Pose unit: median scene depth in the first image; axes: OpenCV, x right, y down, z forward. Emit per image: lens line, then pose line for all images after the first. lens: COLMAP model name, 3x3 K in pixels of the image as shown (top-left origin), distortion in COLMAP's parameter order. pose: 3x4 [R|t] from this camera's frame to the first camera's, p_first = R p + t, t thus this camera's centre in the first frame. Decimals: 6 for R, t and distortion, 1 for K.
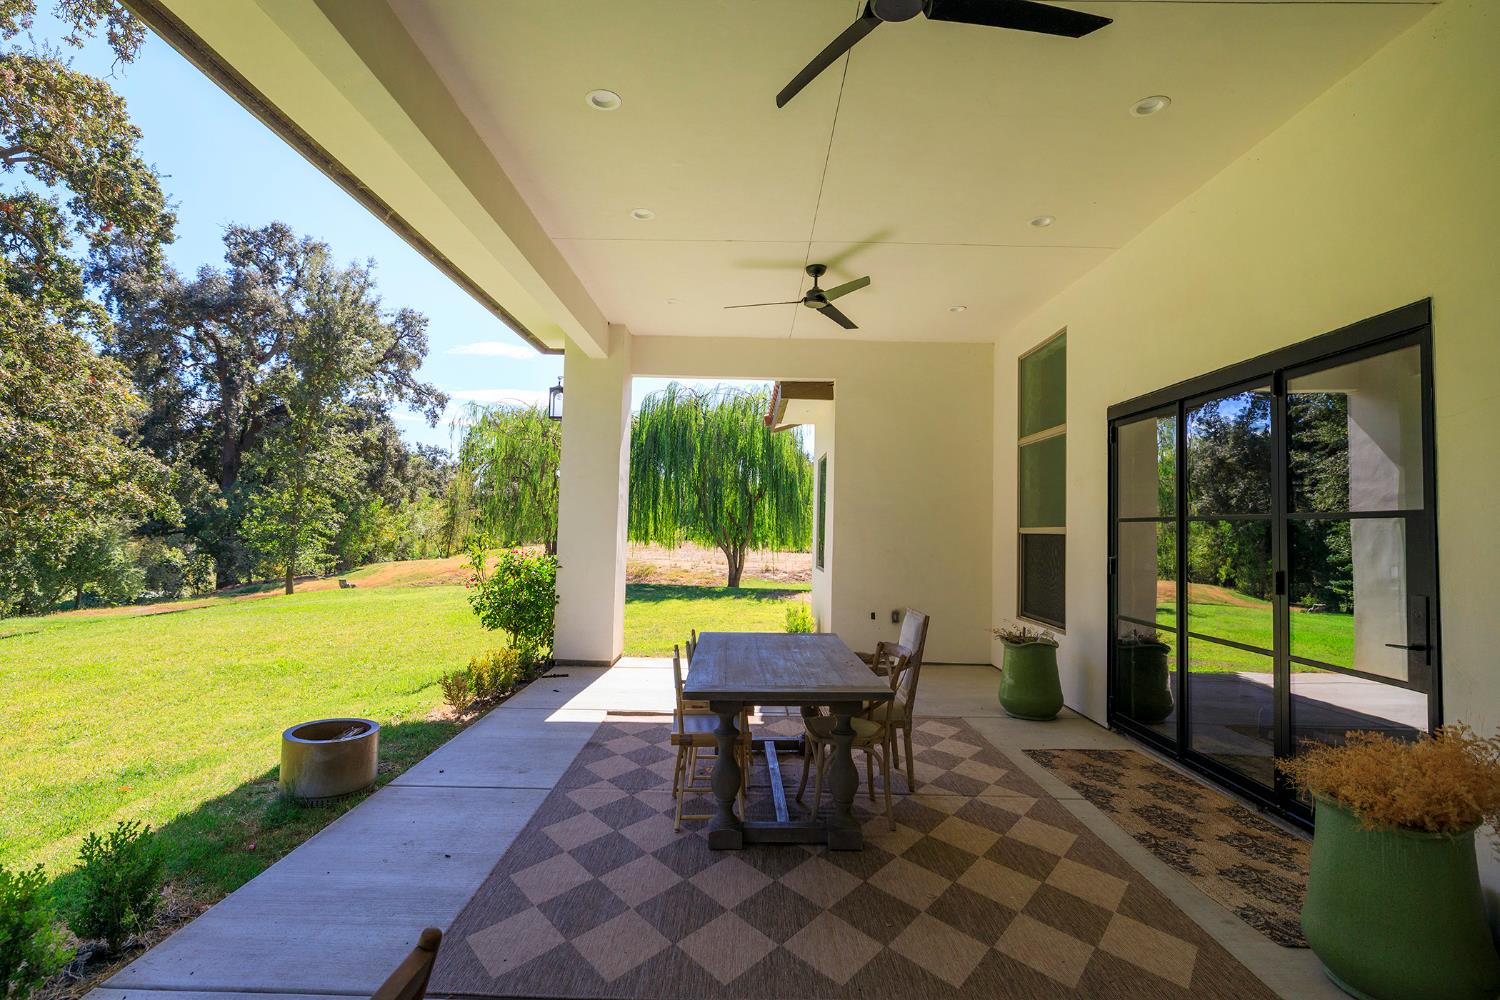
lens RADIAL K [[743.1, 0, 750.0], [0, 743.1, 500.0], [0, 0, 1]] dist [-0.000010, -0.000006]
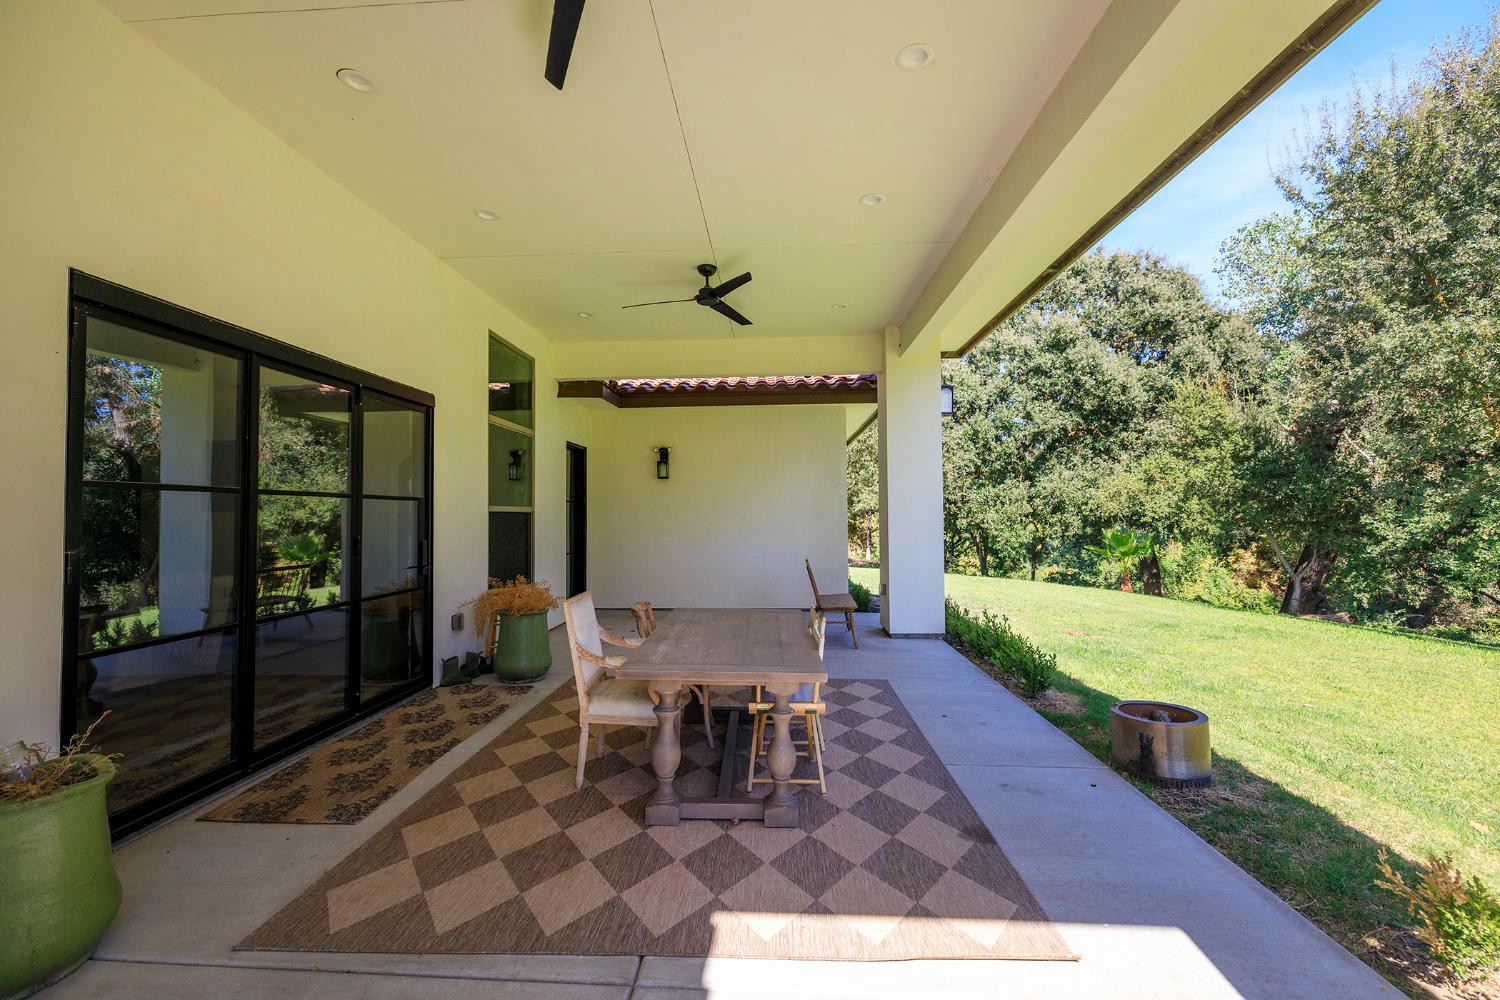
lens RADIAL K [[638.7, 0, 750.0], [0, 638.7, 500.0], [0, 0, 1]] dist [-0.000899, -0.000154]
pose [[-0.998980, -0.013014, 0.043233, -0.031537], [-0.015640, 0.998017, -0.060972, 0.089183], [-0.042353, -0.061586, -0.997203, 2.128195]]
